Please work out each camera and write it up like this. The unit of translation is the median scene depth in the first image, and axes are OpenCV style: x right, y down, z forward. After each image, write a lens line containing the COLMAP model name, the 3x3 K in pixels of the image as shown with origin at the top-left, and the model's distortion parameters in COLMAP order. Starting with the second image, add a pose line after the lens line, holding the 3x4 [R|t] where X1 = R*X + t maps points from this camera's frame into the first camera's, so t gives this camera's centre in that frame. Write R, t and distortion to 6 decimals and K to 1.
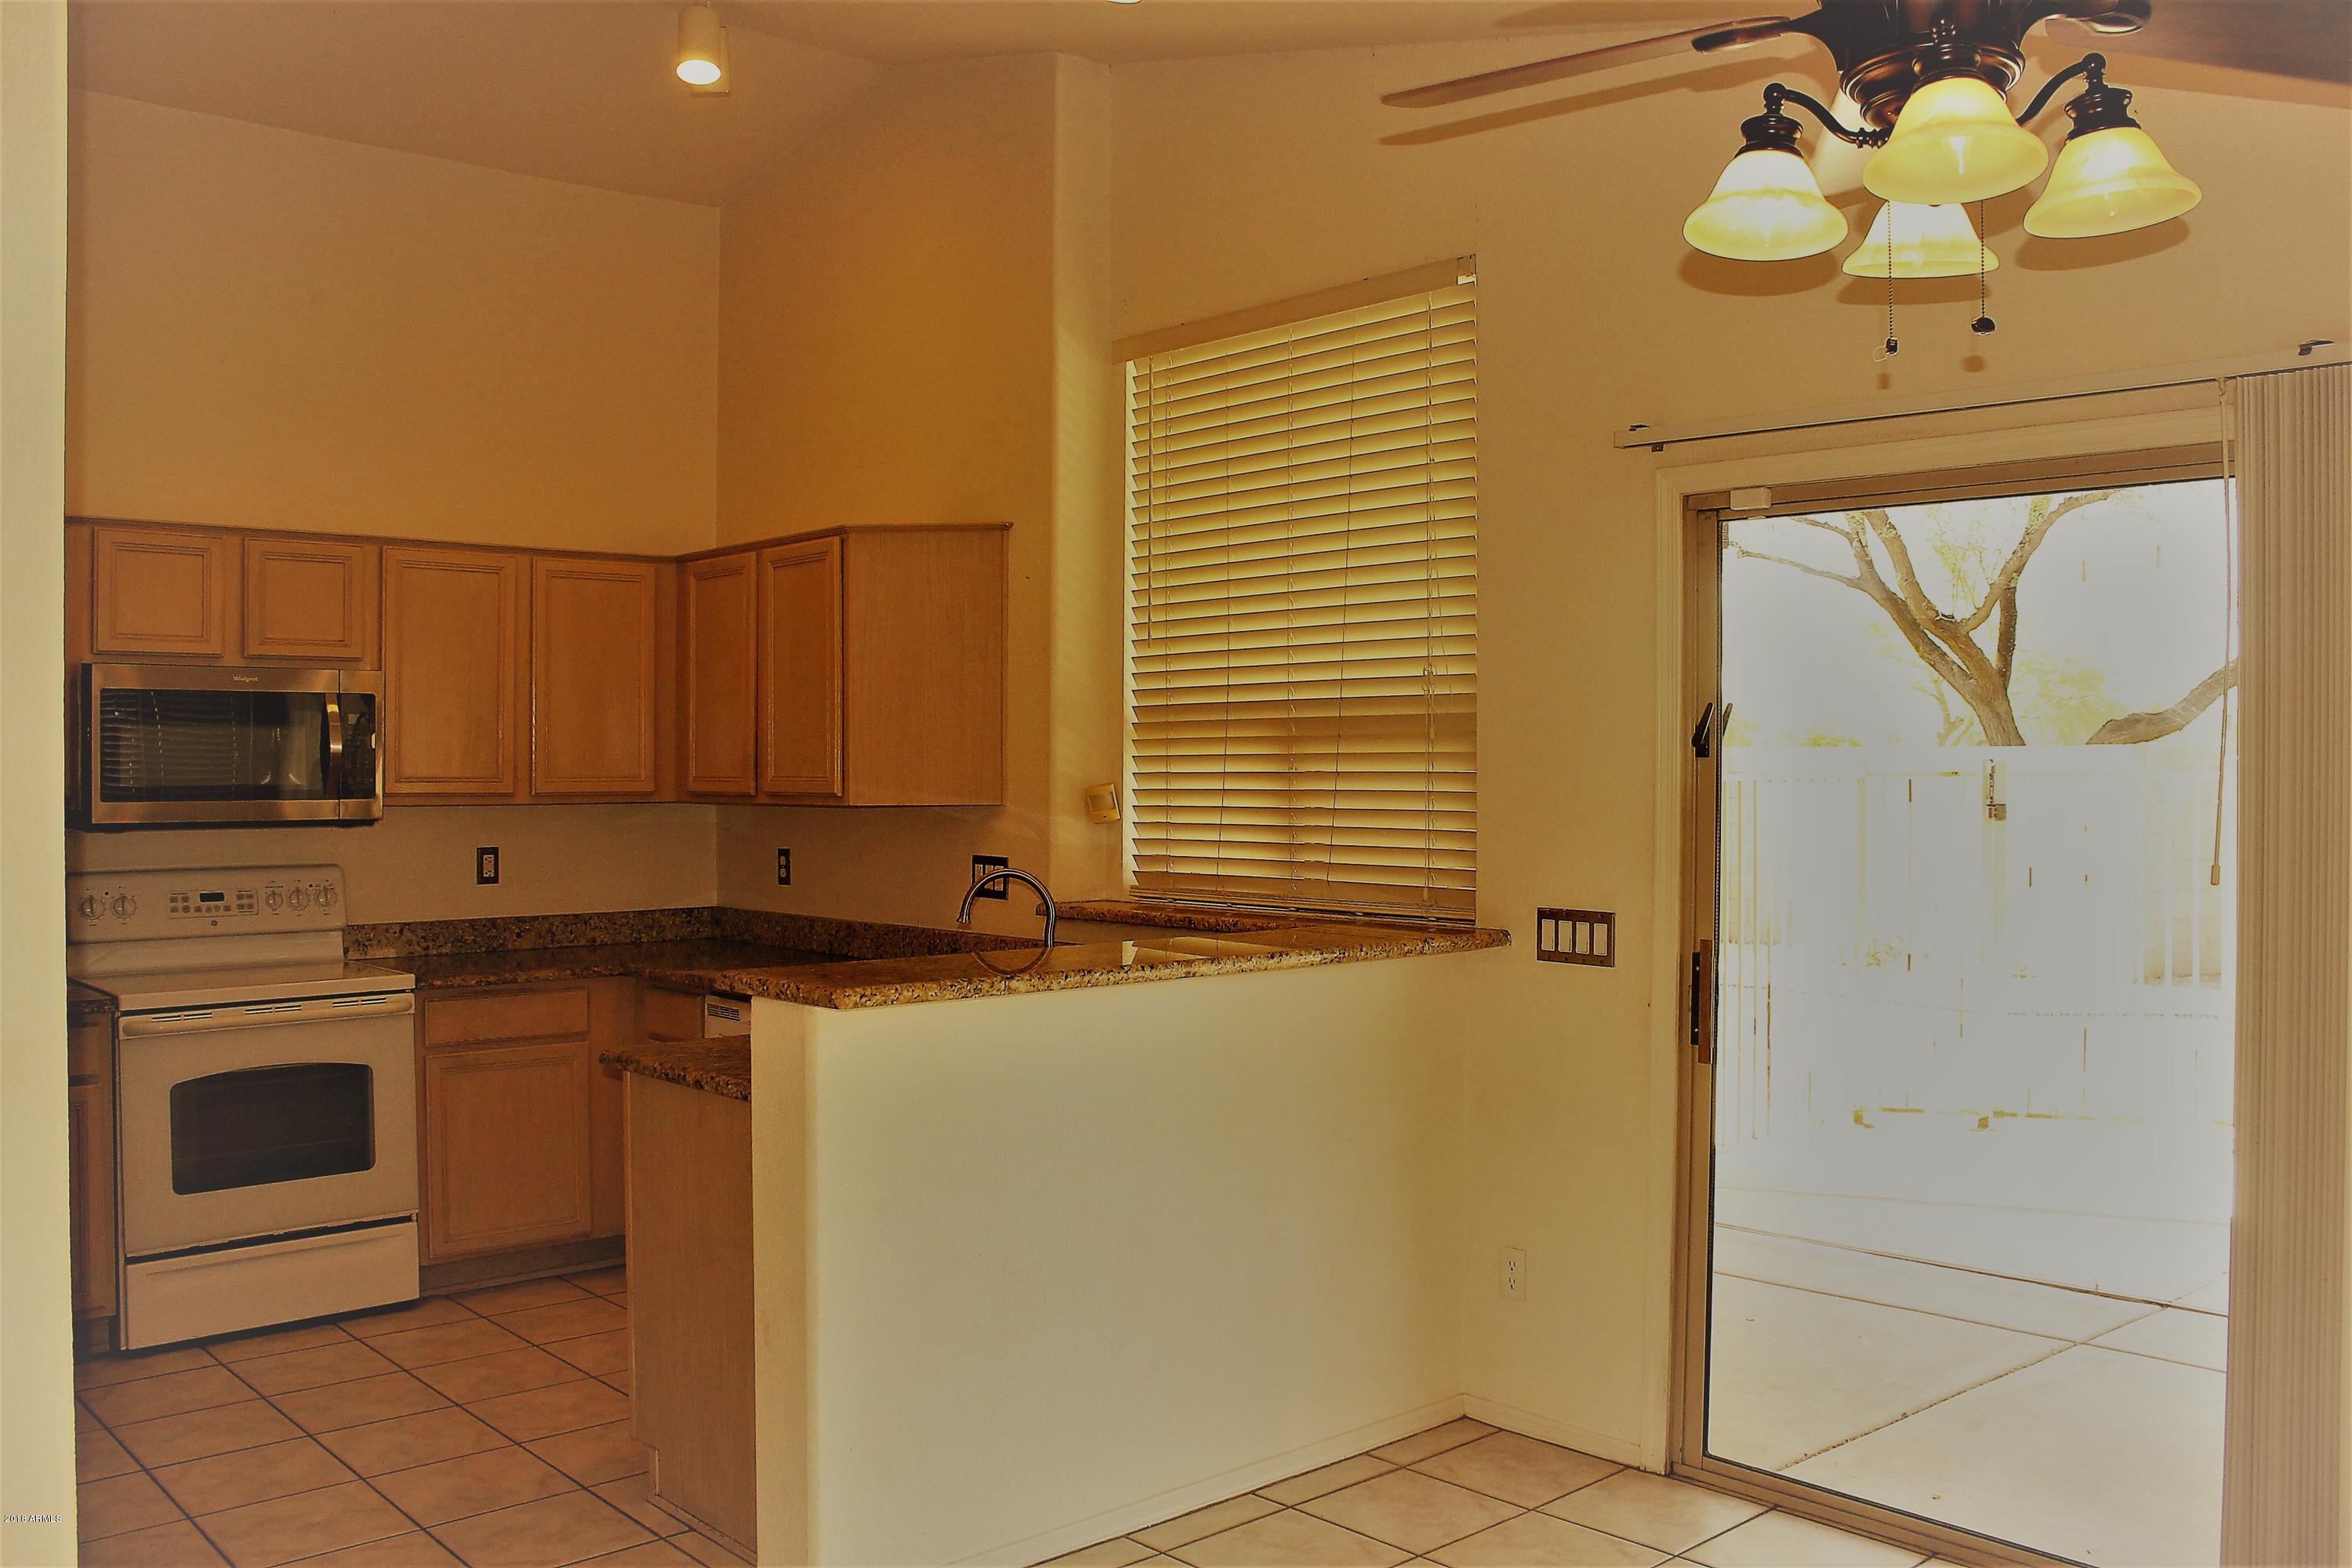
lens RADIAL K [[1967.7, 0, 1182.6], [0, 1967.7, 767.7], [0, 0, 1]] dist [-0.150526, 0.105081]
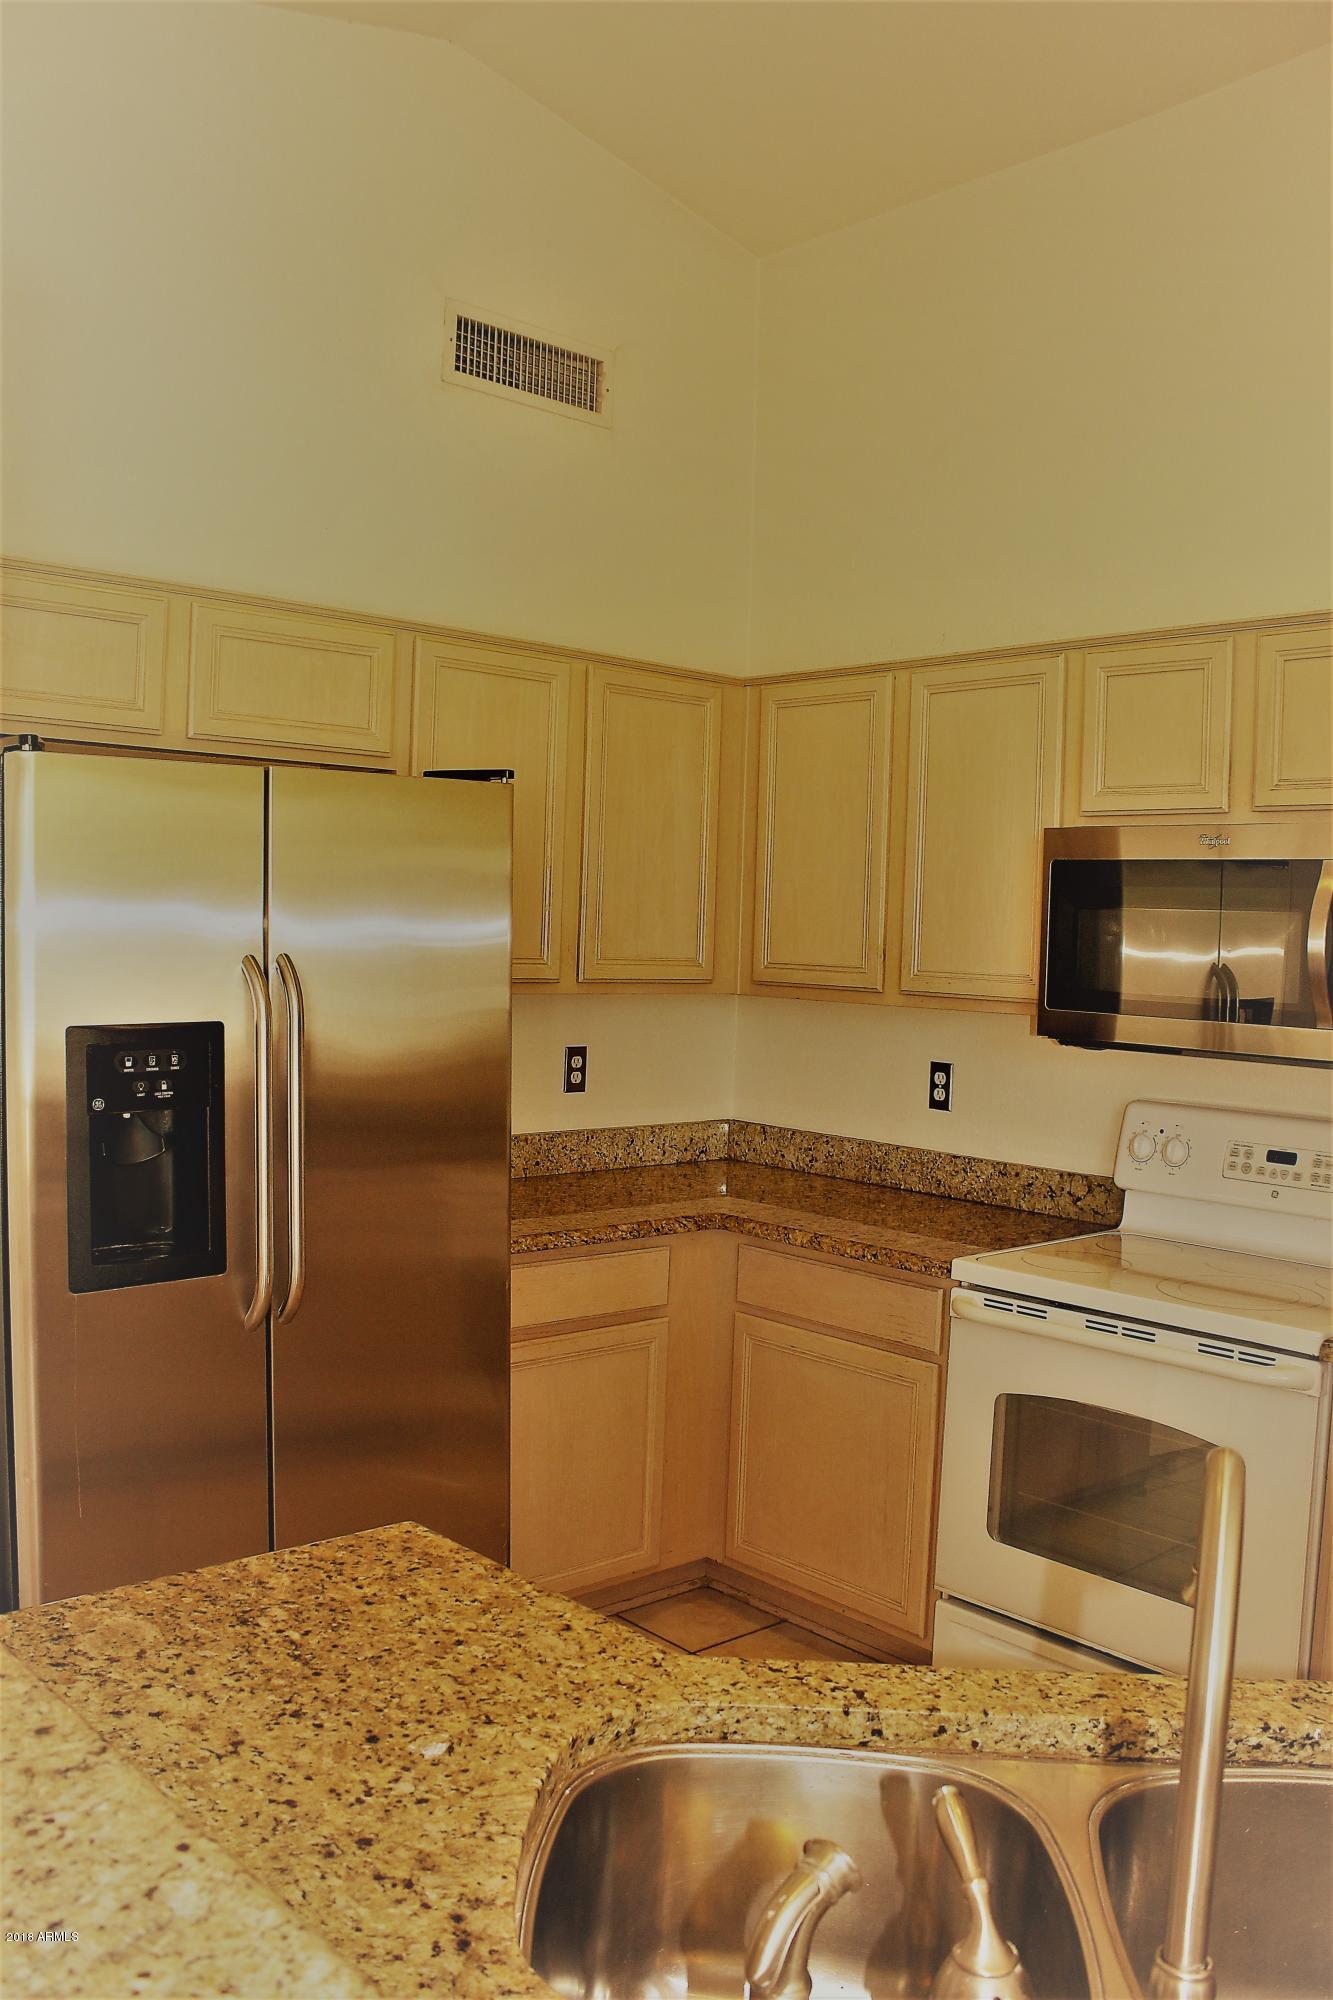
lens RADIAL K [[1673.2, 0, 665.6], [0, 1673.2, 1001.4], [0, 0, 1]] dist [-0.150526, 0.105081]
pose [[0.010457, 0.049695, -0.998710, 0.099949], [-0.036864, 0.998105, 0.049279, -0.012265], [0.999266, 0.036301, 0.012269, 0.850662]]
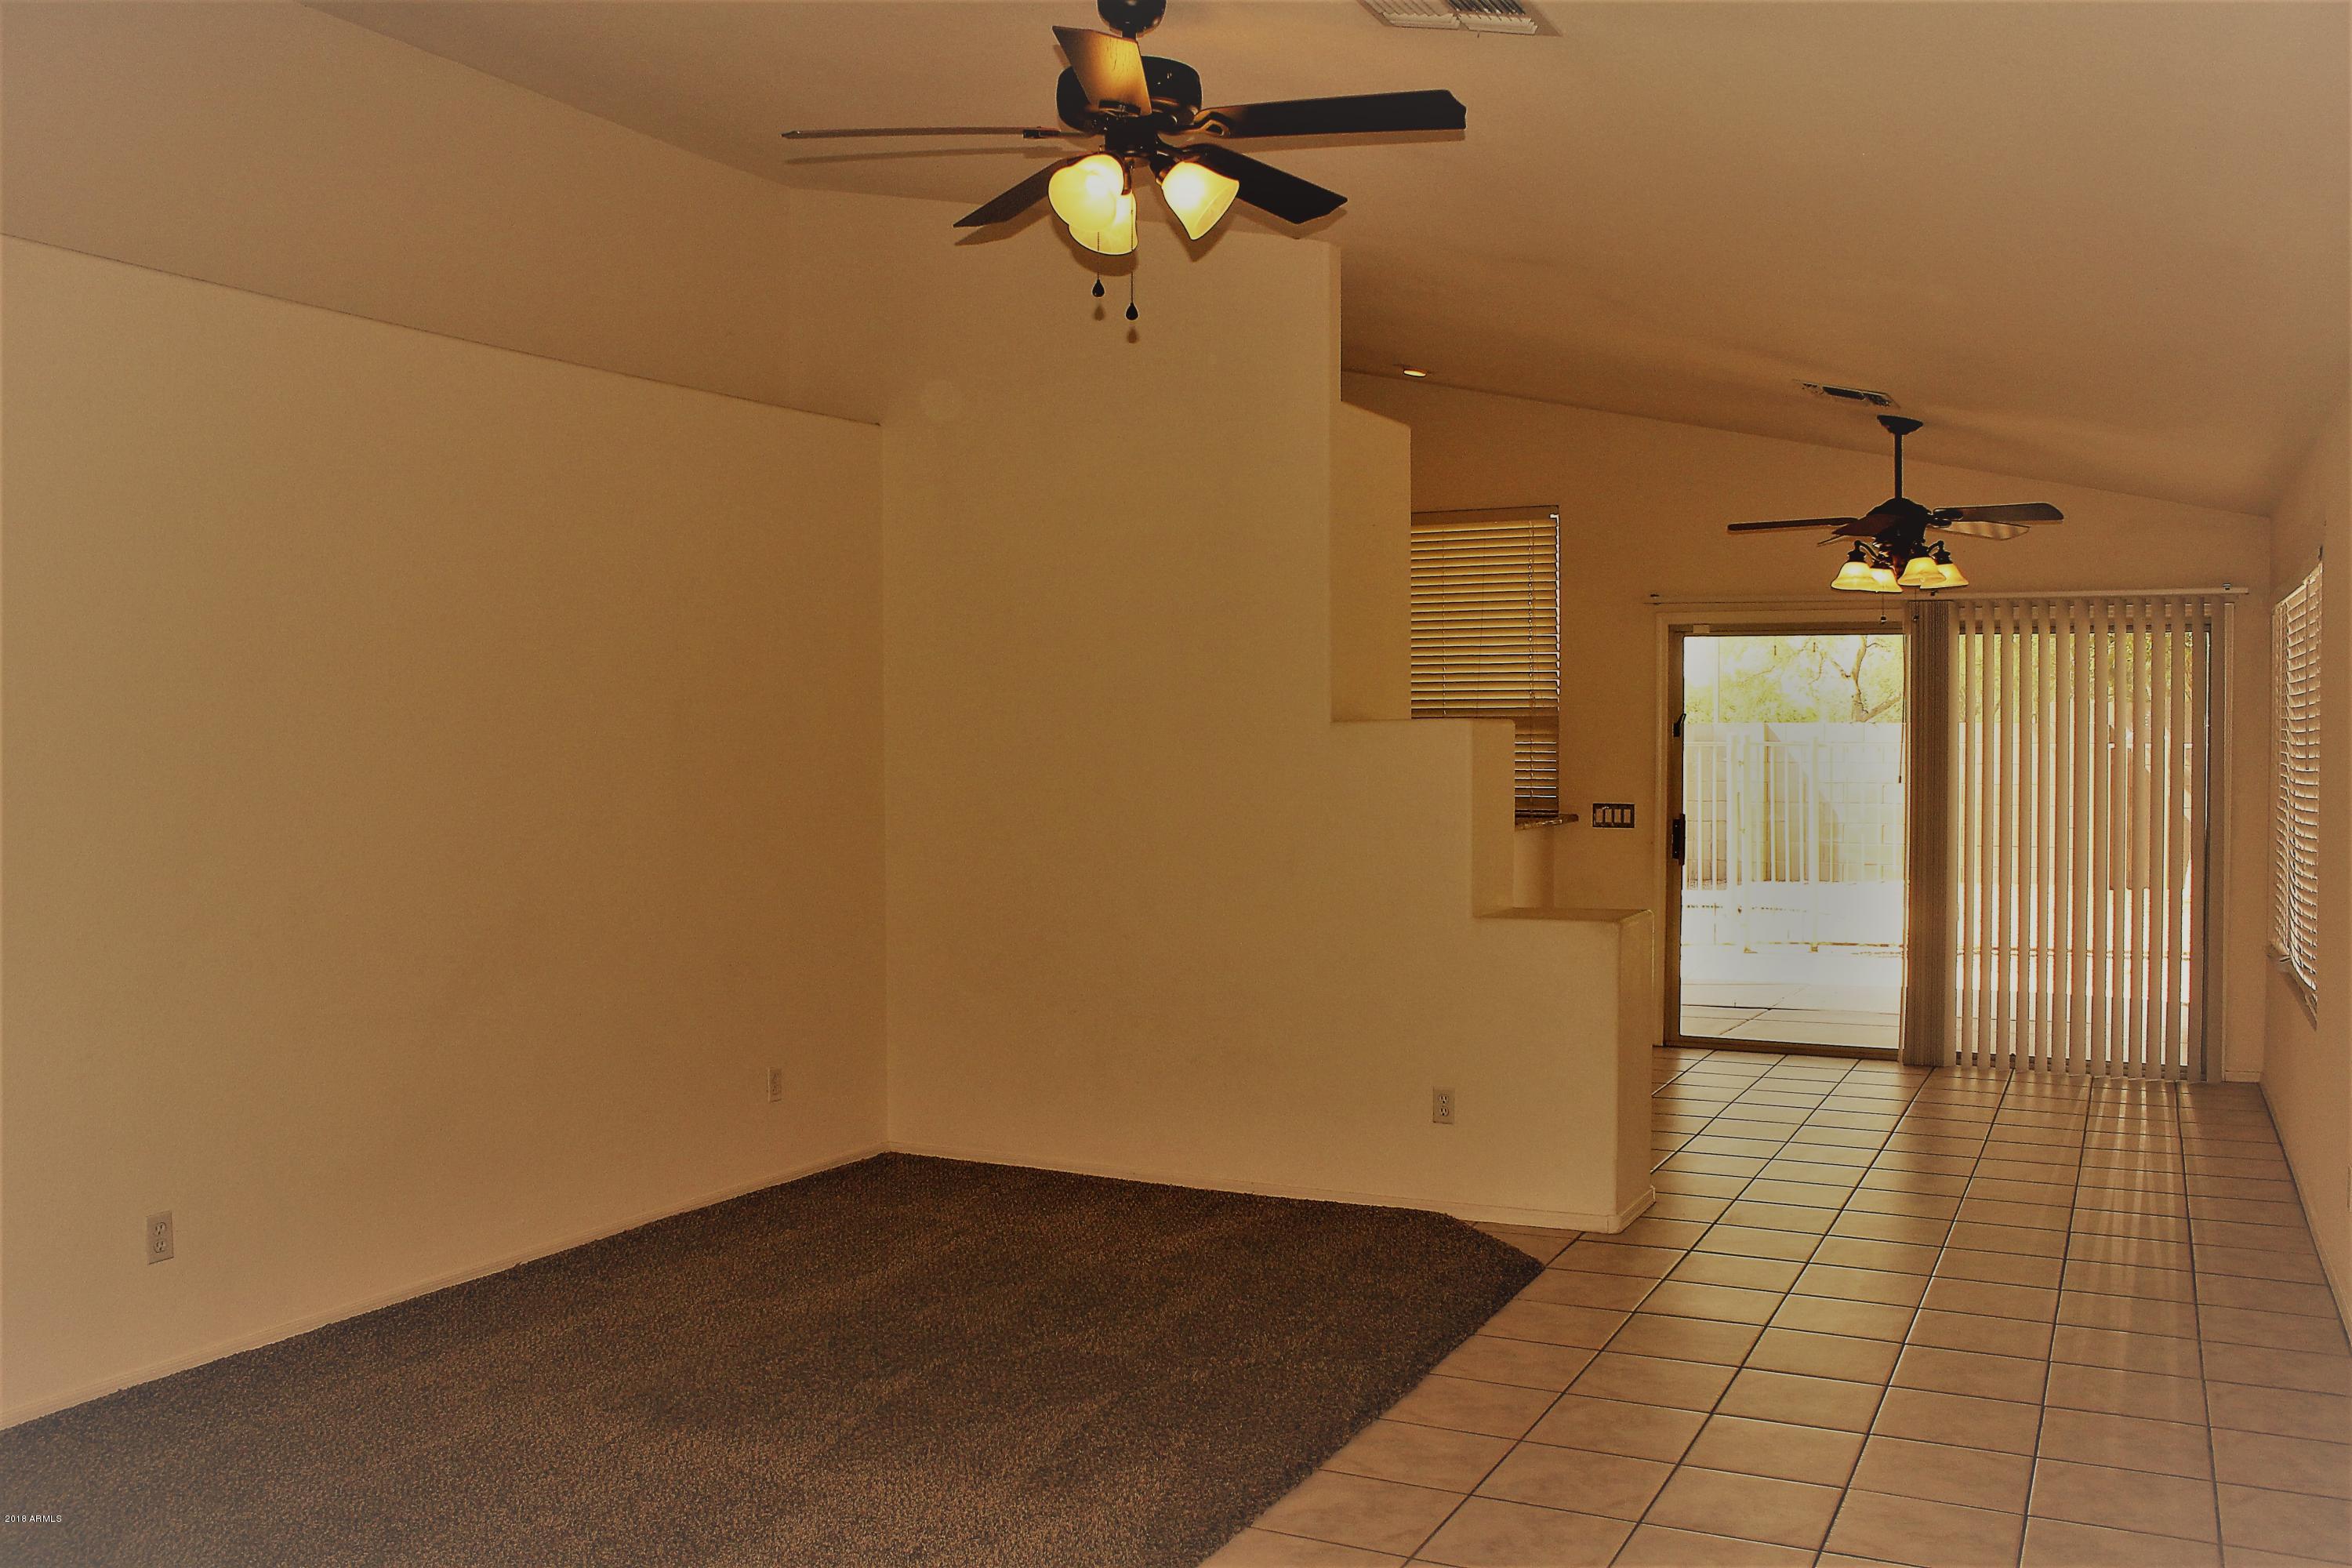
lens RADIAL K [[1967.7, 0, 1182.4], [0, 1967.7, 794.1], [0, 0, 1]] dist [-0.150526, 0.105081]
pose [[0.941569, -0.014048, 0.336528, -0.883490], [0.006435, 0.999698, 0.023727, 0.003882], [-0.336760, -0.020175, 0.941374, -0.824406]]
